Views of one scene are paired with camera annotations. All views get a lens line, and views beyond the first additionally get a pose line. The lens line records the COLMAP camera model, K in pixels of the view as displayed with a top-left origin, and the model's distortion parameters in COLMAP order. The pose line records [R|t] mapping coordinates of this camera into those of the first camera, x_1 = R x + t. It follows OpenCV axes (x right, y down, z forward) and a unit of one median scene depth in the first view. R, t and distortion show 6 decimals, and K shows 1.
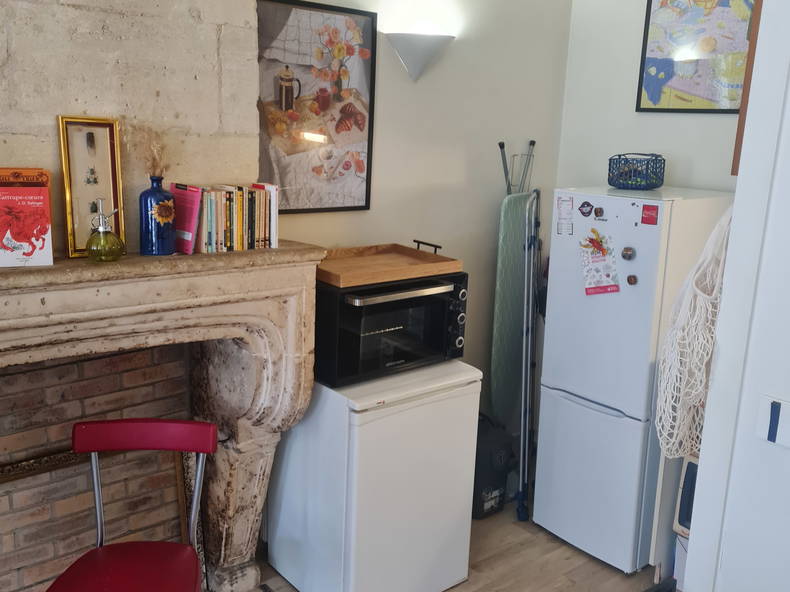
lens RADIAL K [[774.6, 0, 407.3], [0, 774.6, 295.6], [0, 0, 1]] dist [0.058775, -0.011894]
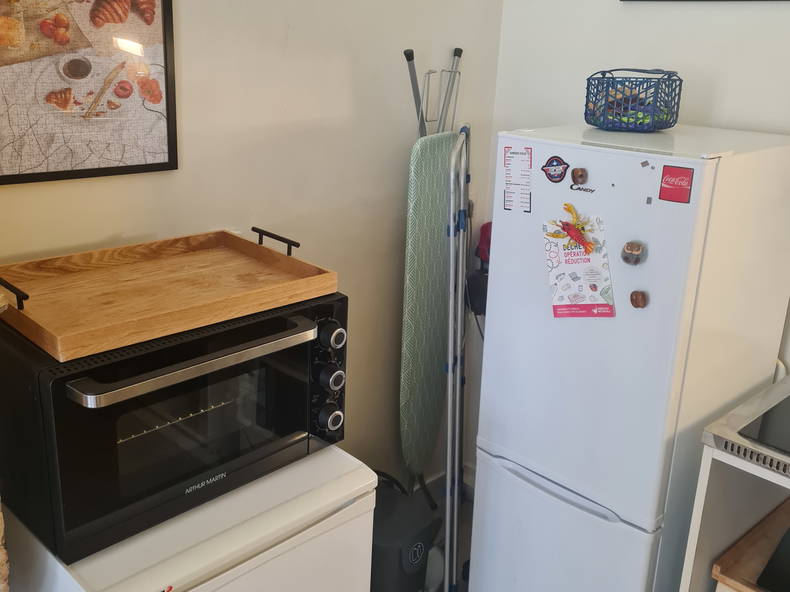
lens RADIAL K [[774.6, 0, 407.3], [0, 774.6, 295.6], [0, 0, 1]] dist [0.058775, -0.011894]
pose [[0.994518, -0.027860, 0.100784, 0.061186], [0.017506, 0.994611, 0.102192, -0.078239], [-0.103088, -0.099868, 0.989646, 0.432113]]
